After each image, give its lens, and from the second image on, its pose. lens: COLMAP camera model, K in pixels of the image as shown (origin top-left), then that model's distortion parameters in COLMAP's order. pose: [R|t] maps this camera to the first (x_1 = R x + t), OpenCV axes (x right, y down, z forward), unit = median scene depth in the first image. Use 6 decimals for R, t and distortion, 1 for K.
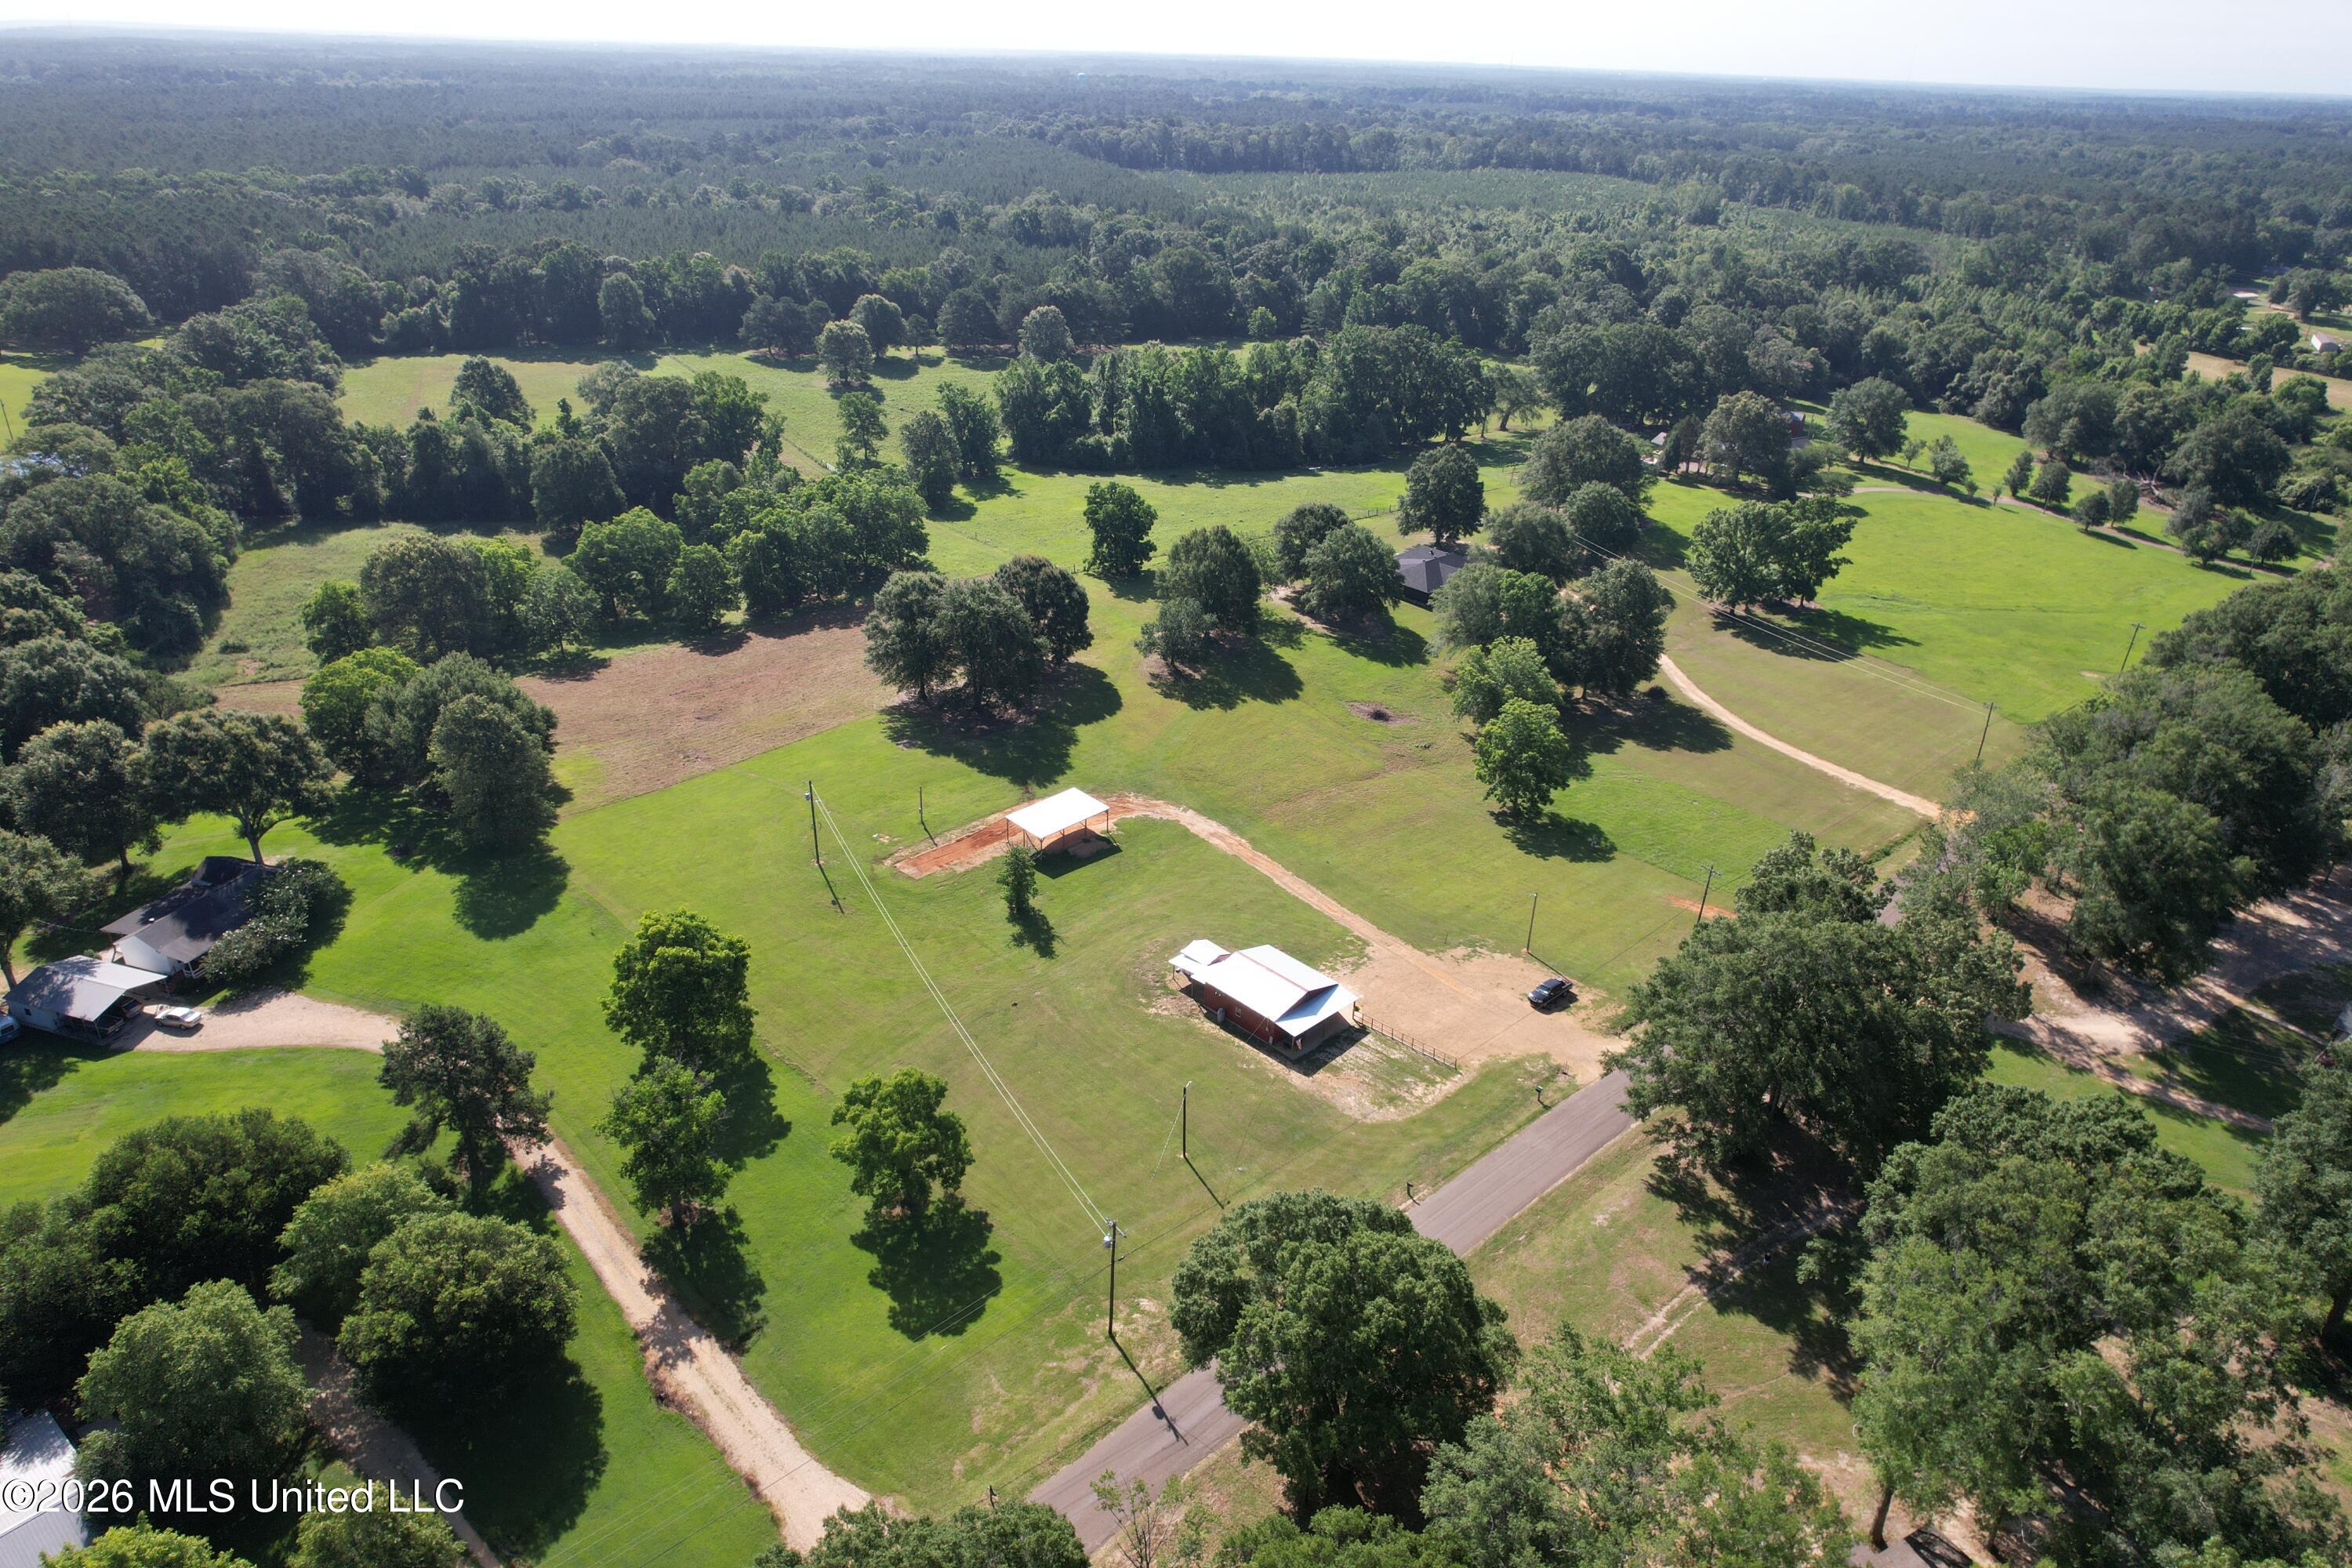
lens RADIAL K [[1512.7, 0, 1178.8], [0, 1512.7, 784.4], [0, 0, 1]] dist [-0.075102, 0.066608]
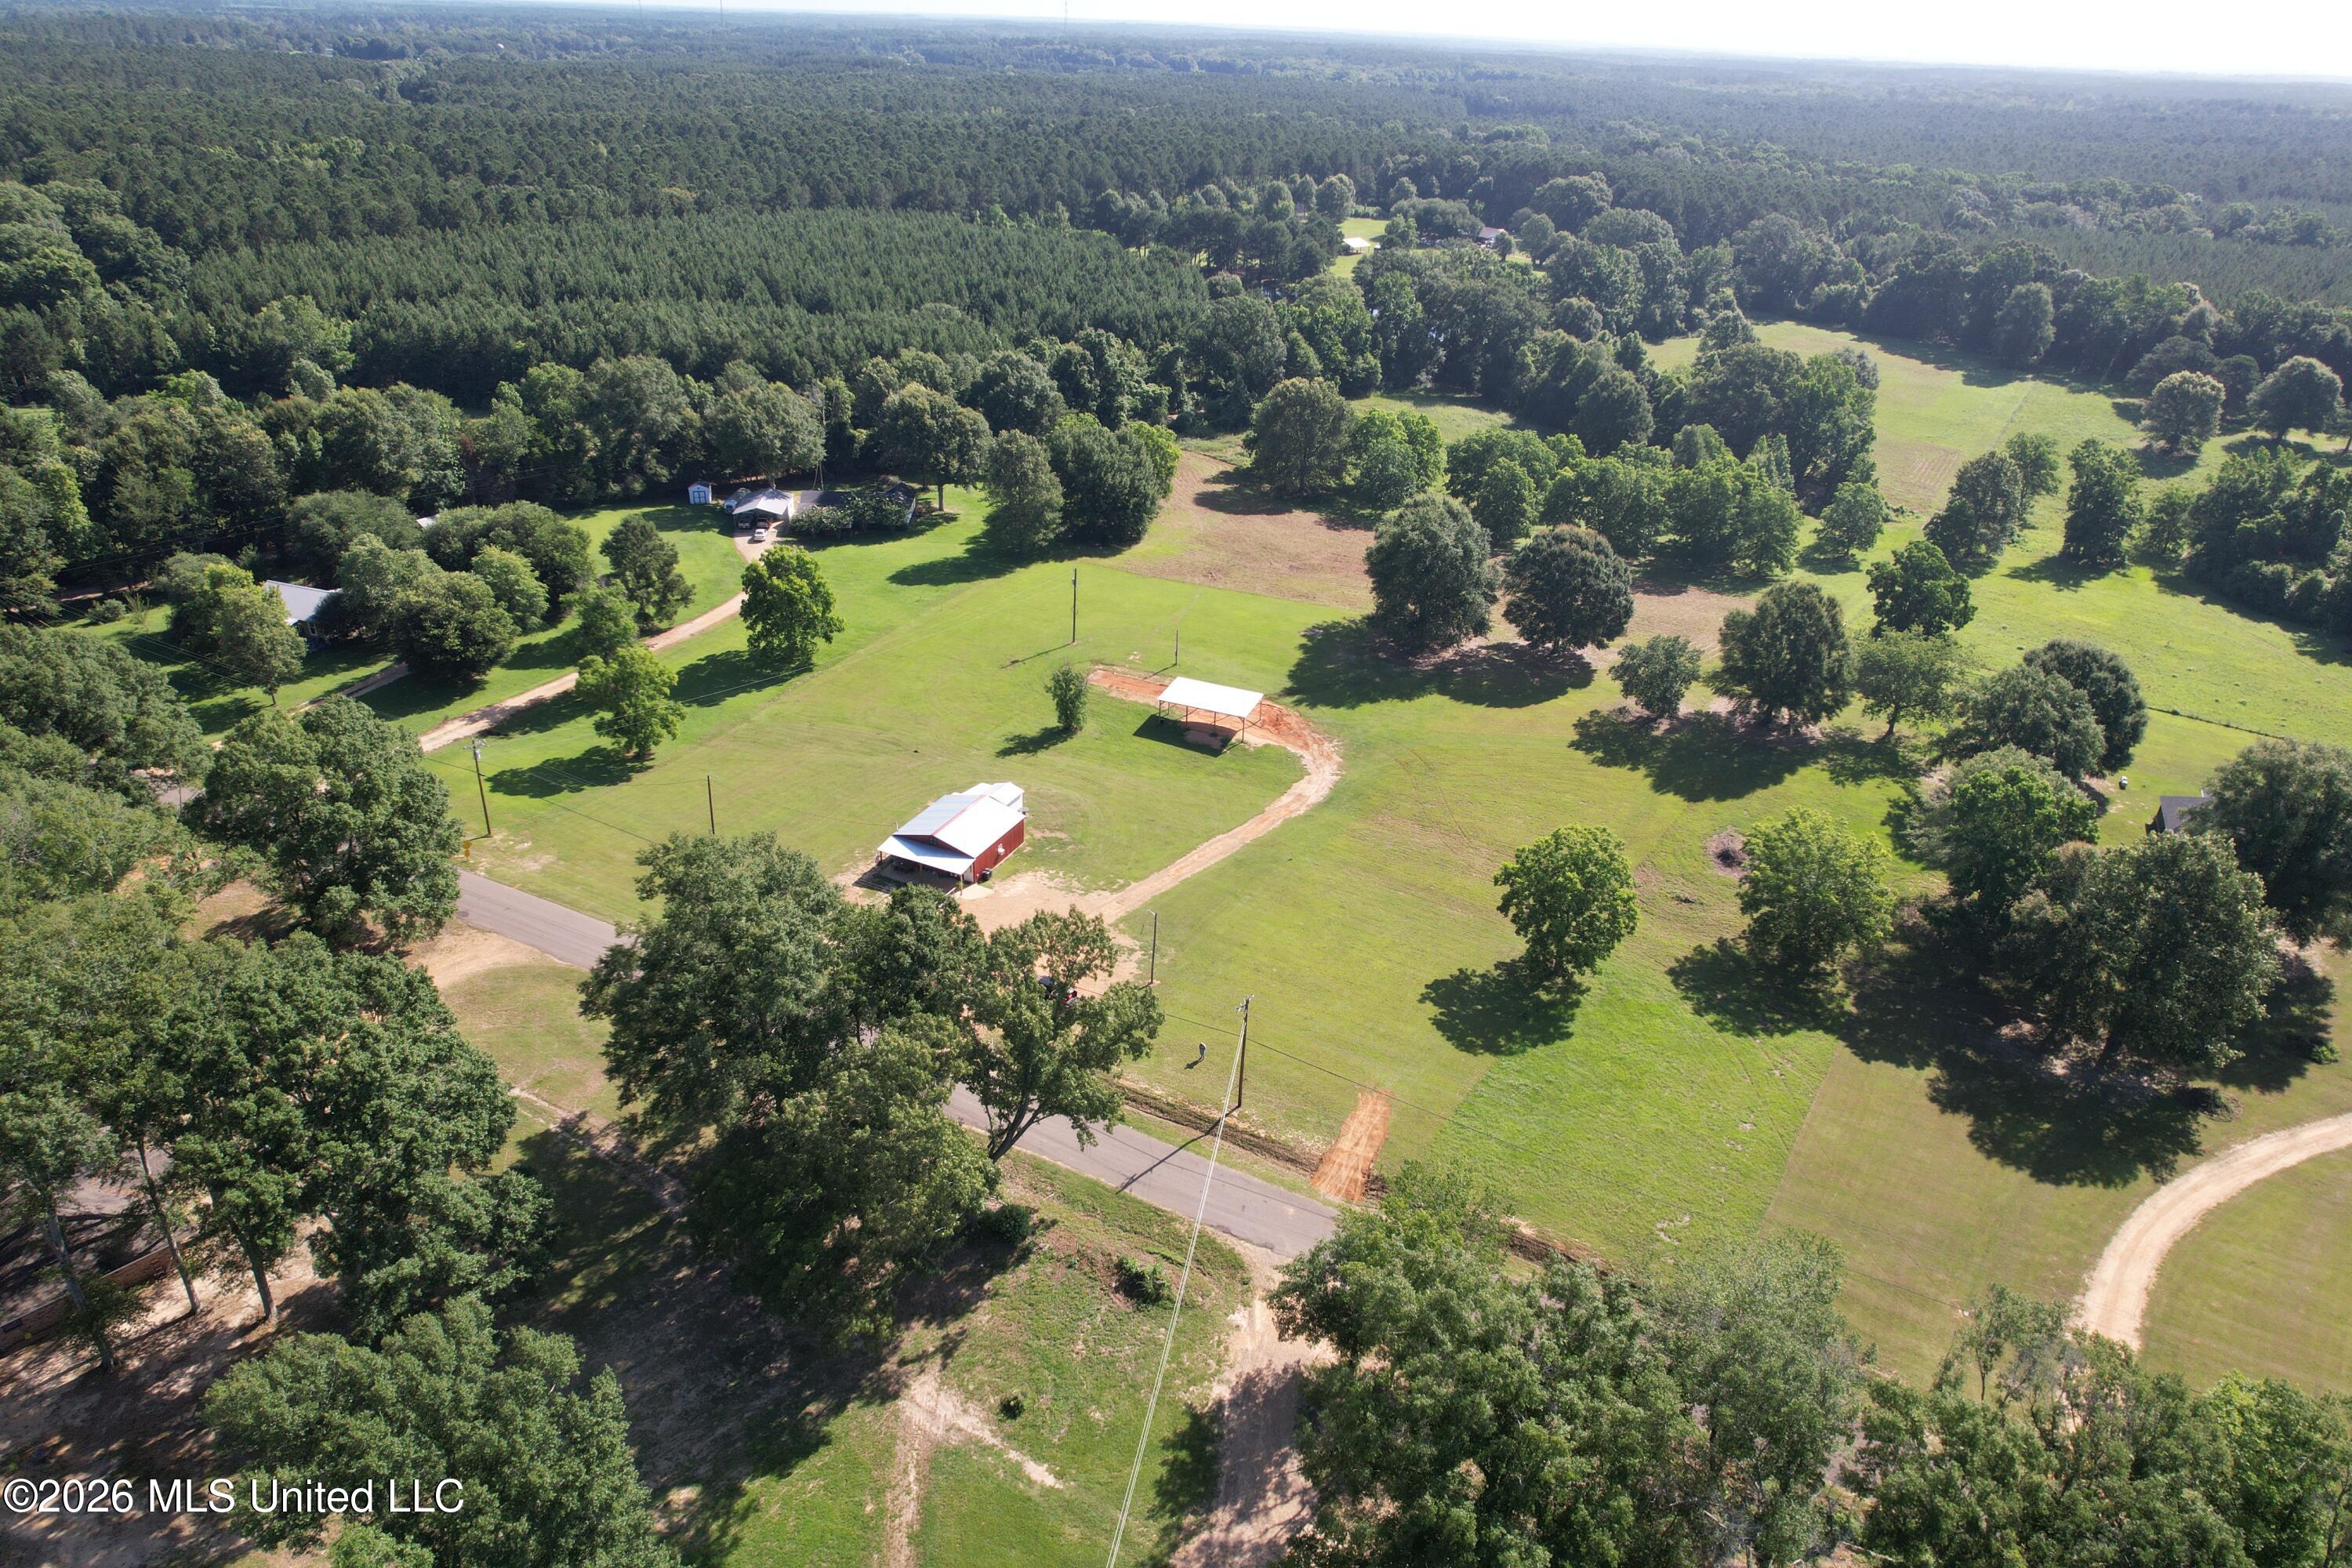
lens RADIAL K [[1512.7, 0, 1172.6], [0, 1512.7, 791.7], [0, 0, 1]] dist [-0.075102, 0.066608]
pose [[0.346748, 0.420169, -0.838585, 0.796263], [-0.441410, 0.861961, 0.249362, -0.170037], [0.827601, 0.283694, 0.484350, 0.530204]]
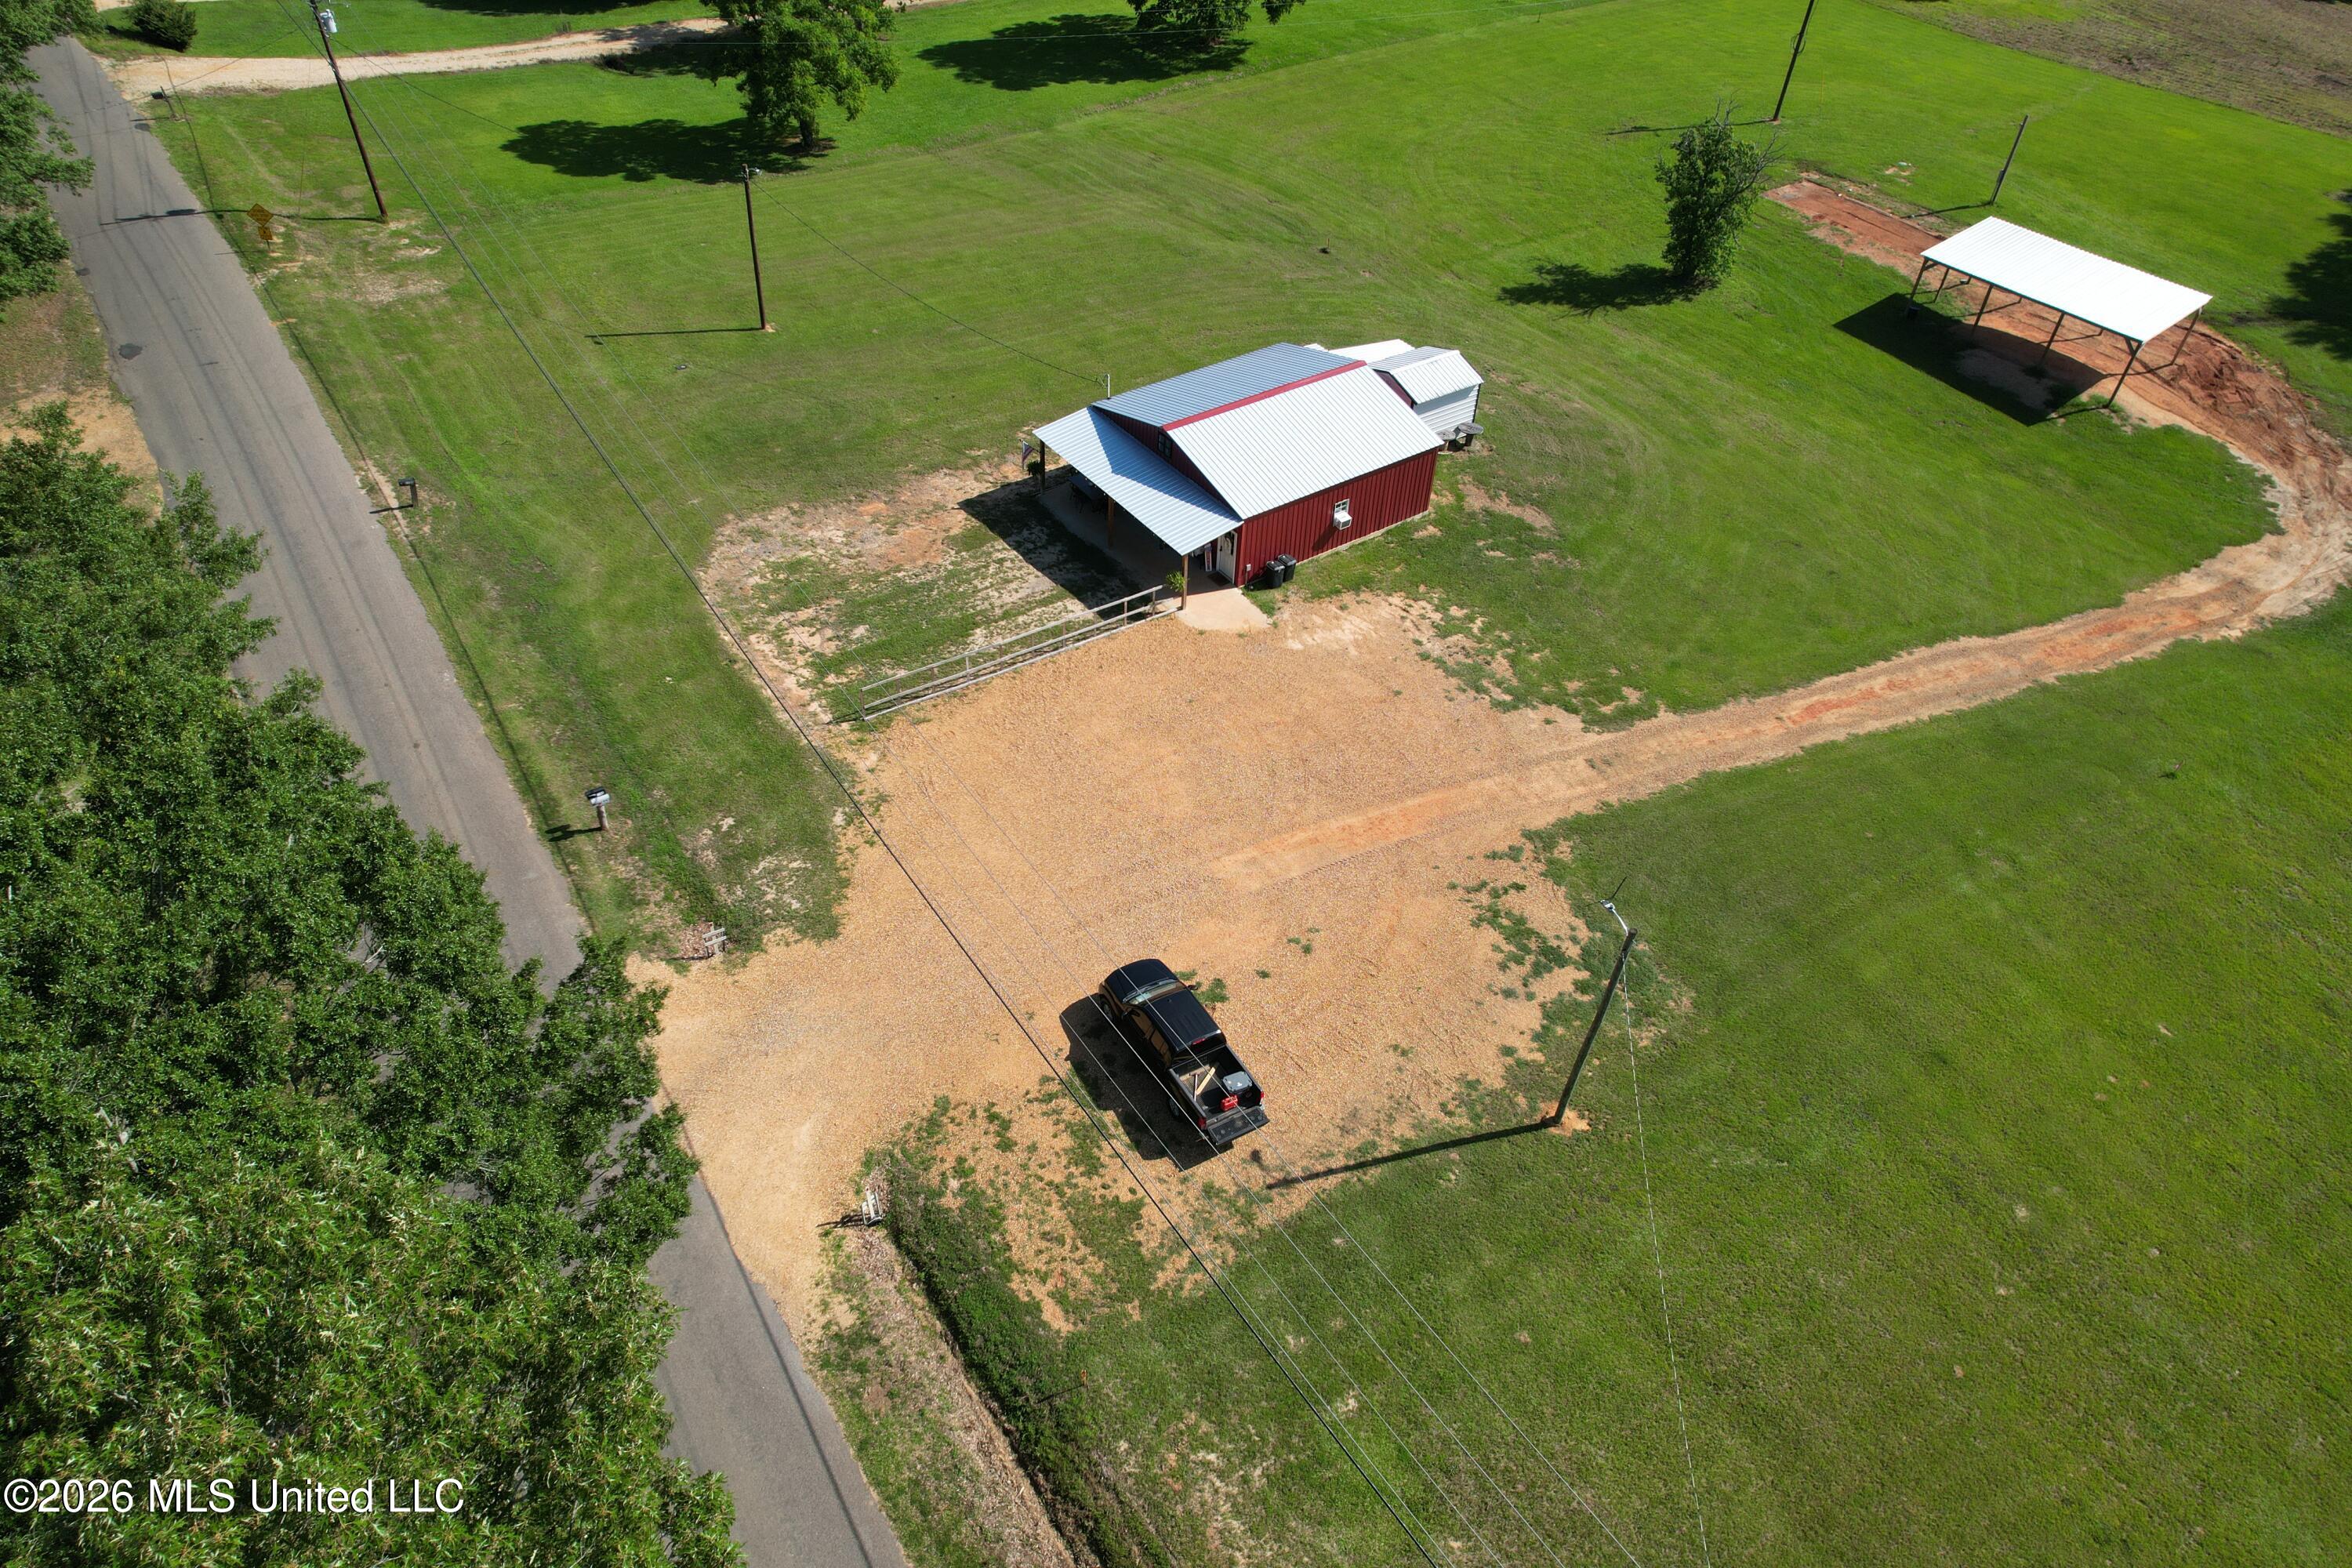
lens RADIAL K [[1512.7, 0, 1180.3], [0, 1512.7, 779.4], [0, 0, 1]] dist [-0.075102, 0.066608]
pose [[-0.147970, 0.648619, -0.746591, 0.343672], [-0.476439, 0.614779, 0.628532, -0.036015], [0.866667, 0.448709, 0.218058, 0.795359]]
